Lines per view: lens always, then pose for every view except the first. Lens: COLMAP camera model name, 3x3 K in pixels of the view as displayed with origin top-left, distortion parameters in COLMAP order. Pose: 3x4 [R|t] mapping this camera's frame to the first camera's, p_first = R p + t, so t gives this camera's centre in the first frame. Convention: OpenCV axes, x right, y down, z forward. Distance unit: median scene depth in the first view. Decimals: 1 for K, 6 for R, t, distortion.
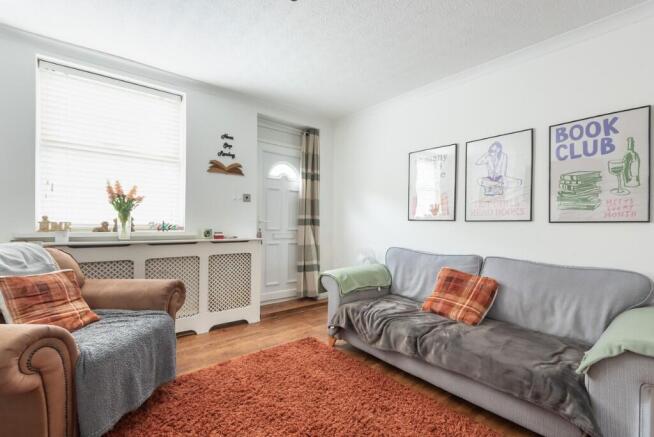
lens RADIAL K [[298.2, 0, 328.6], [0, 298.2, 229.9], [0, 0, 1]] dist [0.026348, -0.012293]
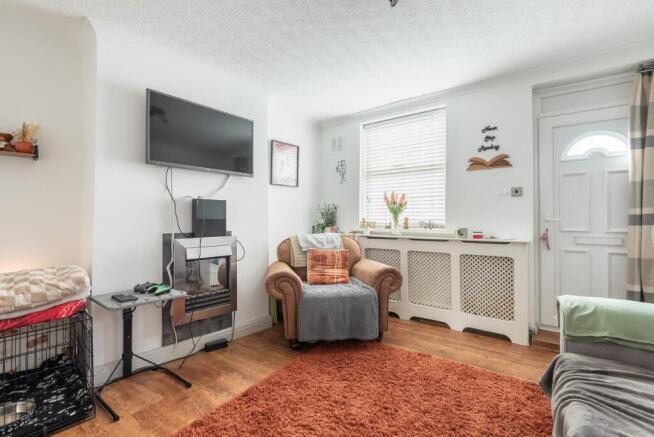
lens RADIAL K [[298.2, 0, 322.6], [0, 298.2, 217.3], [0, 0, 1]] dist [0.026348, -0.012293]
pose [[0.247639, -0.021748, -0.968608, 0.527529], [-0.020748, 0.999400, -0.027744, -0.000593], [0.968630, 0.026967, 0.247039, 0.343245]]
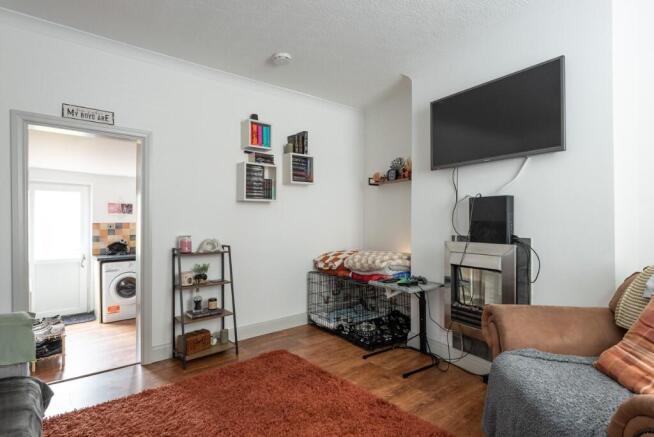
lens RADIAL K [[343.7, 0, 330.9], [0, 343.7, 218.9], [0, 0, 1]] dist [0.018561, -0.014952]
pose [[-0.999857, -0.010026, 0.013615, -0.128914], [-0.009703, 0.999676, 0.023536, -0.037867], [-0.013847, 0.023400, -0.999630, 1.165043]]
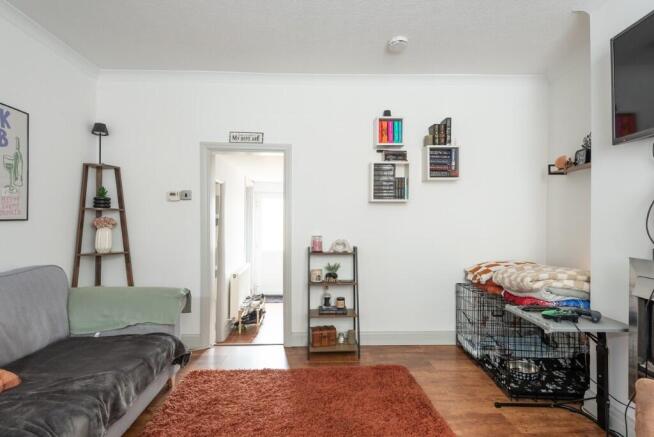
lens RADIAL K [[343.7, 0, 323.1], [0, 343.7, 217.9], [0, 0, 1]] dist [0.018561, -0.014952]
pose [[-0.777023, -0.007979, 0.629422, -0.416077], [0.005810, 0.999786, 0.019847, -0.039112], [-0.629445, 0.019079, -0.776811, 0.975431]]
